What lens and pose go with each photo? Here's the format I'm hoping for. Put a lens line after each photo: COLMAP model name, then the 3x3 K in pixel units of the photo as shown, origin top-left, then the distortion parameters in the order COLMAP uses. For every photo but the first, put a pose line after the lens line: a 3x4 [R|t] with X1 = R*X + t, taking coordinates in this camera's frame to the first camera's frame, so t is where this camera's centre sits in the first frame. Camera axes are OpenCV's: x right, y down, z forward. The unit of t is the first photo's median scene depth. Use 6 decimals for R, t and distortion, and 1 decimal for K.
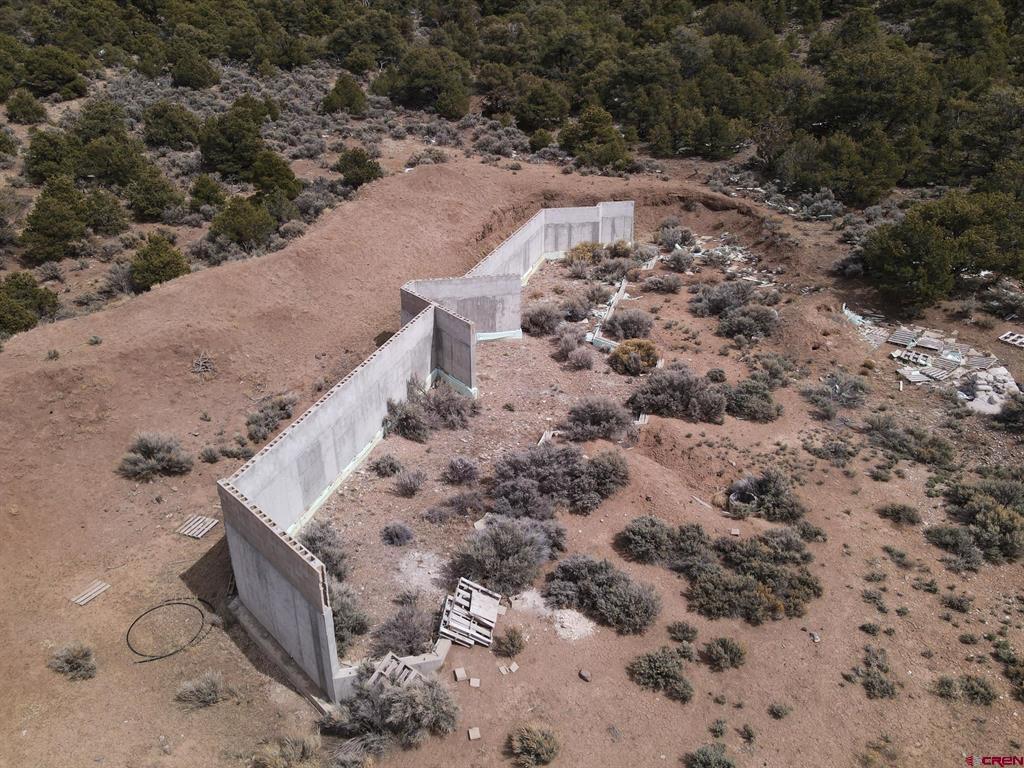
lens RADIAL K [[744.1, 0, 508.5], [0, 744.1, 387.7], [0, 0, 1]] dist [0.012402, 0.013487]
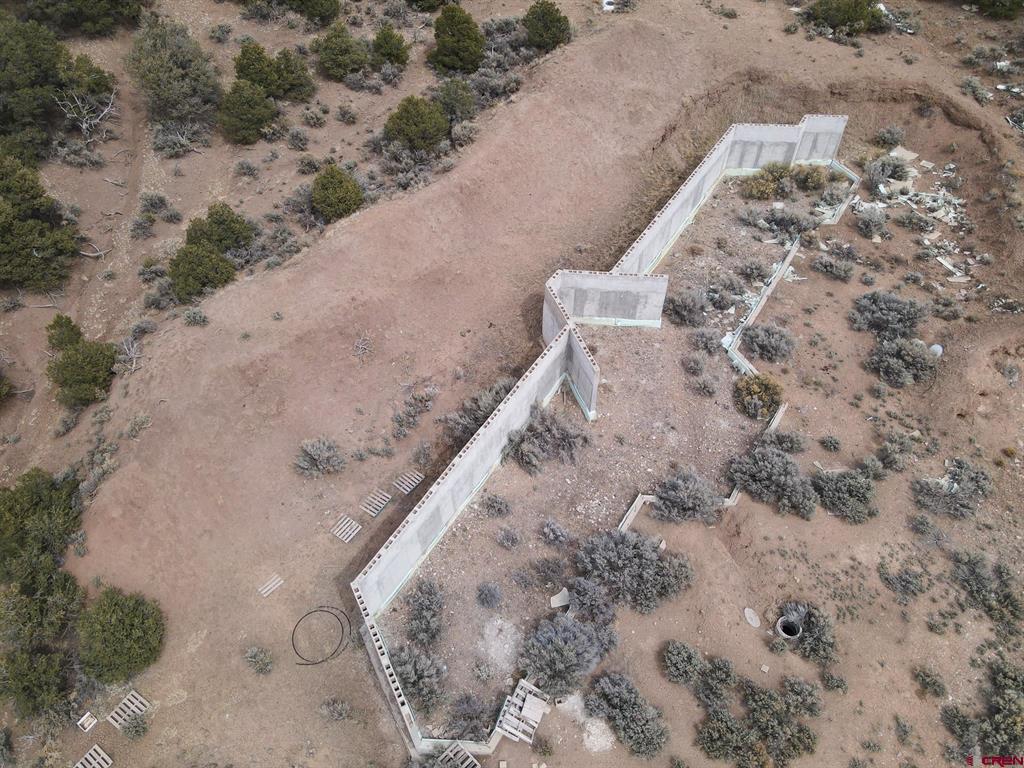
lens RADIAL K [[744.1, 0, 509.1], [0, 744.1, 381.2], [0, 0, 1]] dist [0.012402, 0.013487]
pose [[0.959075, 0.214667, -0.184642, 0.027991], [-0.117955, 0.895721, 0.428685, -0.480940], [0.257412, -0.389361, 0.884385, 0.024387]]
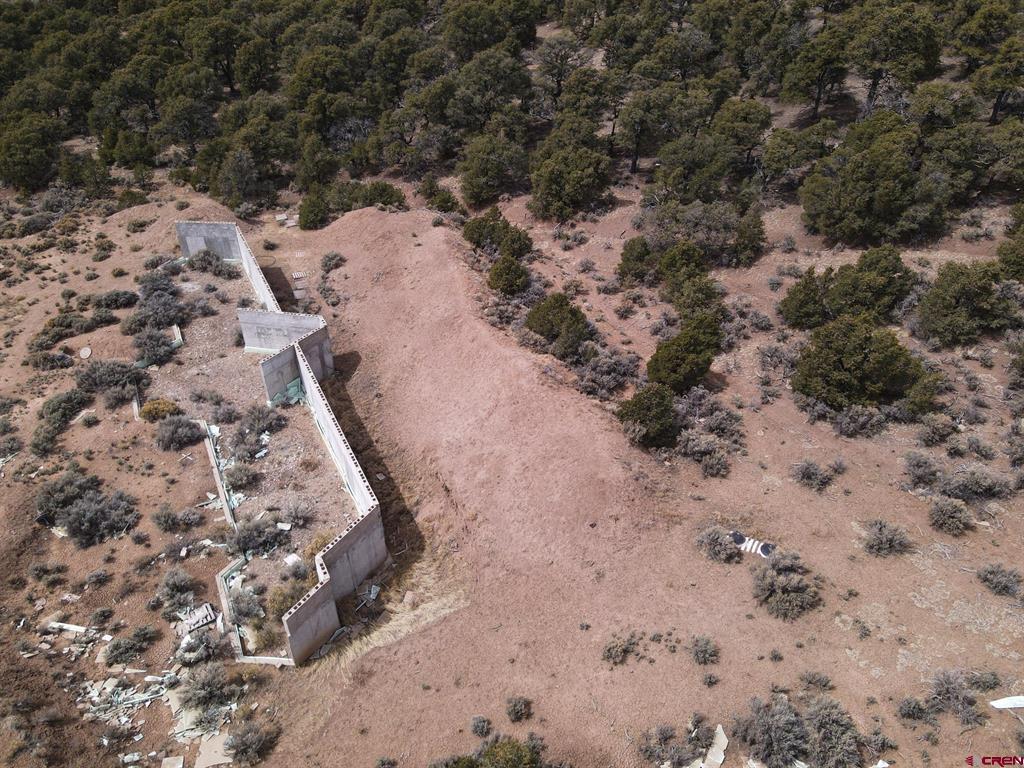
lens RADIAL K [[744.1, 0, 508.0], [0, 744.1, 386.8], [0, 0, 1]] dist [0.012402, 0.013487]
pose [[-0.724695, 0.409554, -0.554151, 0.460073], [-0.303076, 0.532788, 0.790115, -1.360740], [0.618840, 0.740542, -0.261983, 1.795627]]
